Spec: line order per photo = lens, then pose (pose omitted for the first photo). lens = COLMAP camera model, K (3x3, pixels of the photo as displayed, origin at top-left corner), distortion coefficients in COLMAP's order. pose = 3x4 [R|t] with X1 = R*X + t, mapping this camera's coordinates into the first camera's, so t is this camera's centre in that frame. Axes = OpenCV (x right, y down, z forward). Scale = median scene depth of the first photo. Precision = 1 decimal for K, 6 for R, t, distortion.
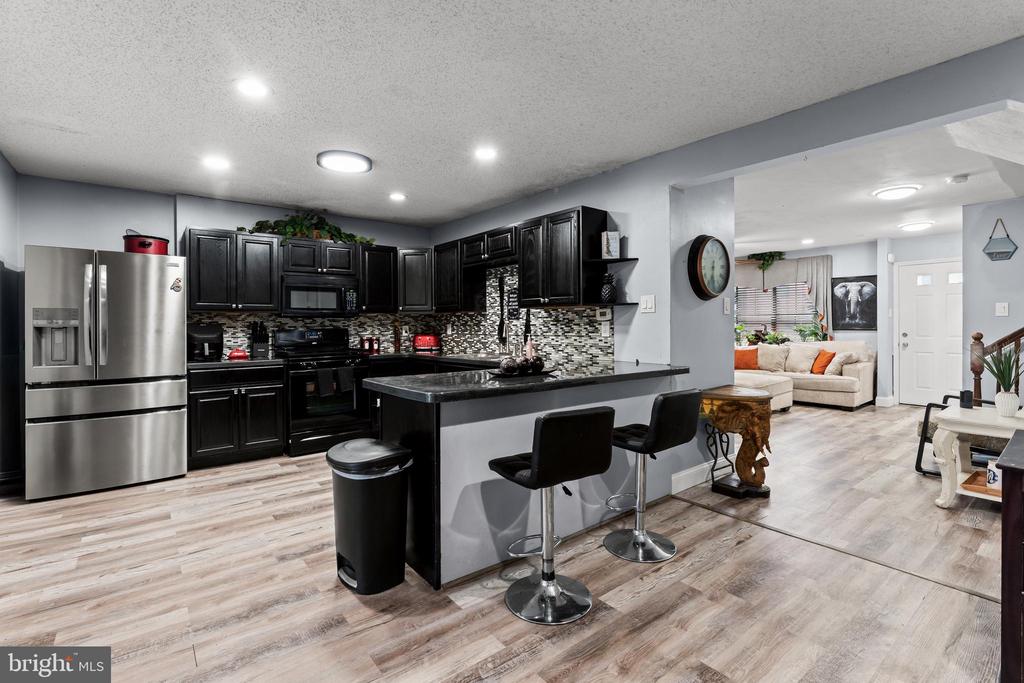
lens RADIAL K [[476.5, 0, 519.8], [0, 476.5, 331.8], [0, 0, 1]] dist [0.003126, 0.000508]
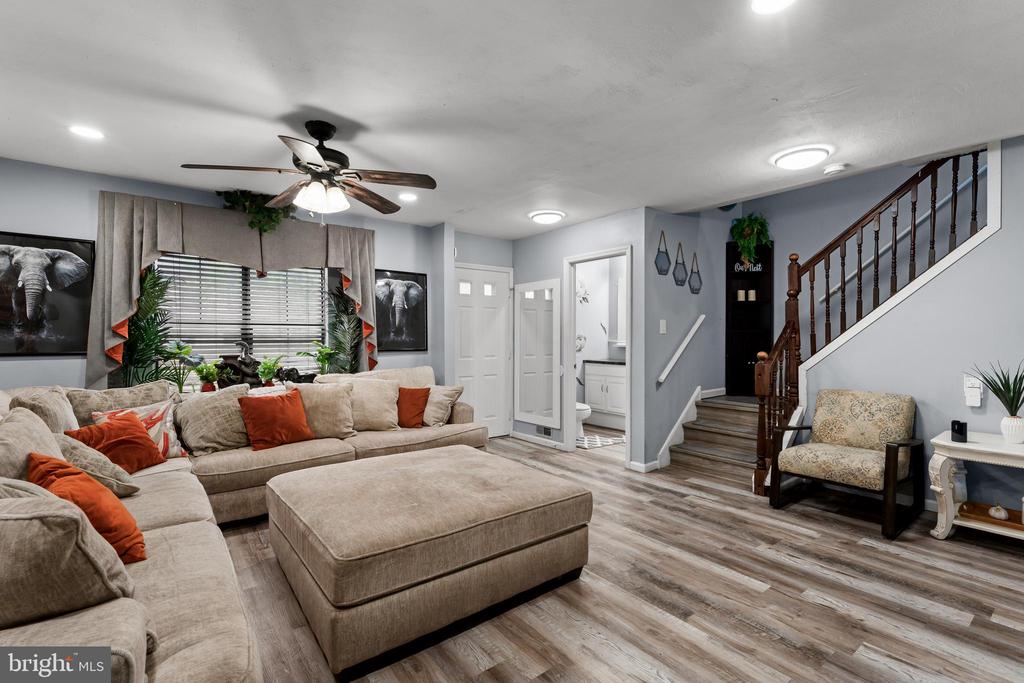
lens RADIAL K [[476.5, 0, 511.1], [0, 476.5, 342.0], [0, 0, 1]] dist [0.003126, 0.000508]
pose [[0.015724, -0.002166, 0.999874, 0.104716], [0.015493, 0.999878, 0.001922, -0.046328], [-0.999756, 0.015461, 0.015756, 2.510313]]
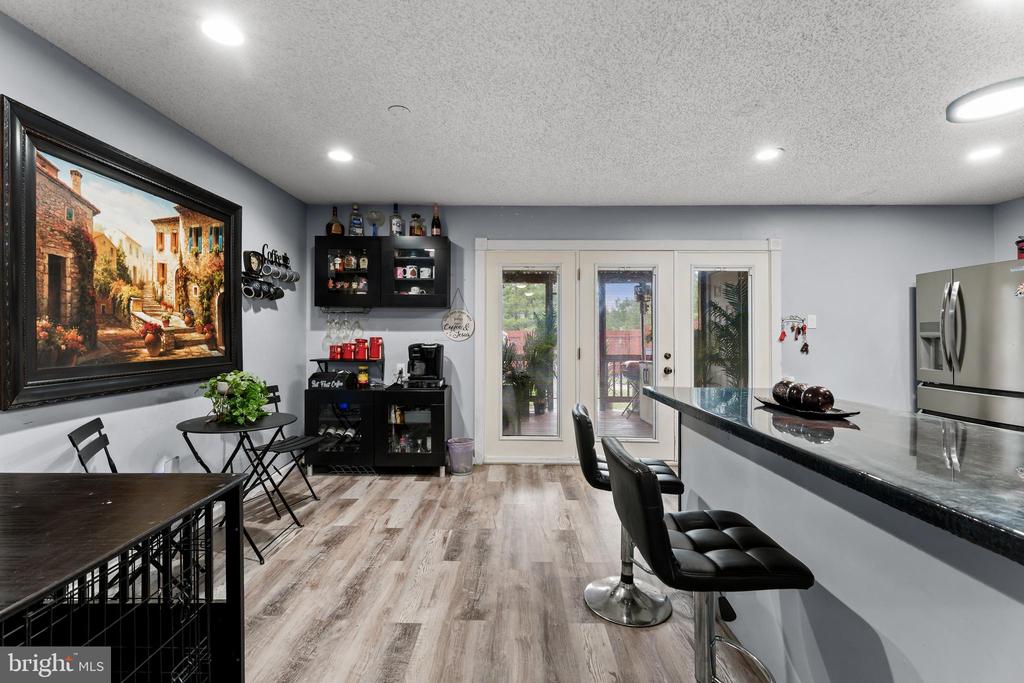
lens RADIAL K [[452.3, 0, 514.7], [0, 452.3, 334.7], [0, 0, 1]] dist [0.002514, -0.000381]
pose [[-0.632980, 0.000957, -0.774167, 0.853349], [-0.012363, 0.999859, 0.011344, -0.023048], [0.774069, 0.016752, -0.632879, 1.246782]]
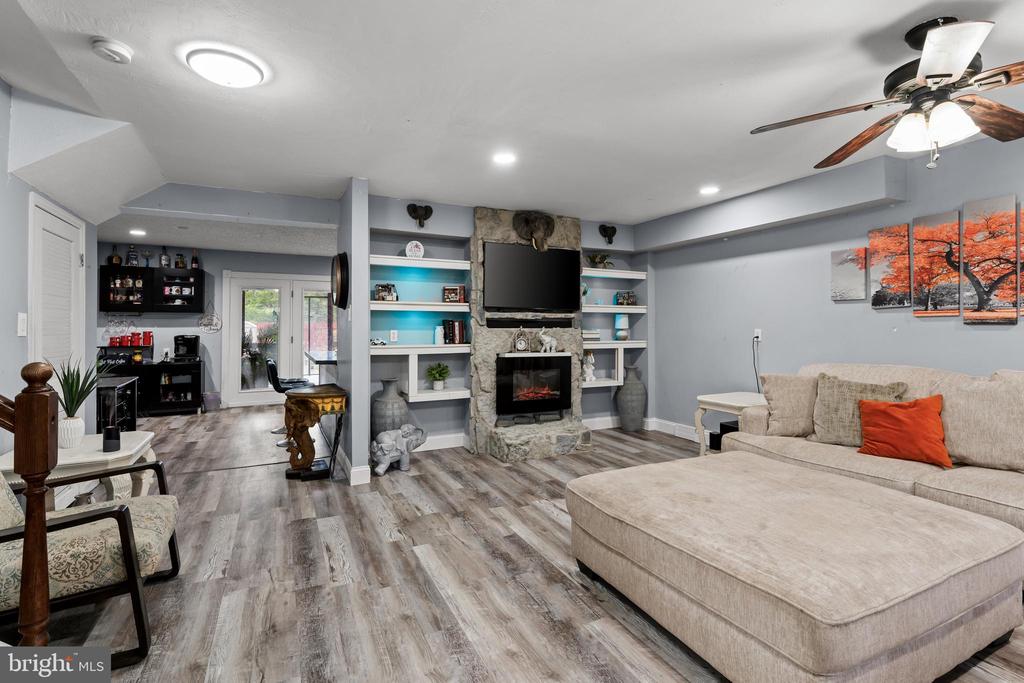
lens RADIAL K [[476.5, 0, 511.1], [0, 476.5, 314.1], [0, 0, 1]] dist [0.003126, 0.000508]
pose [[-0.220124, -0.022320, -0.975216, 2.136787], [-0.011099, 0.999731, -0.020376, -0.056904], [0.975409, 0.006339, -0.220313, 2.464843]]
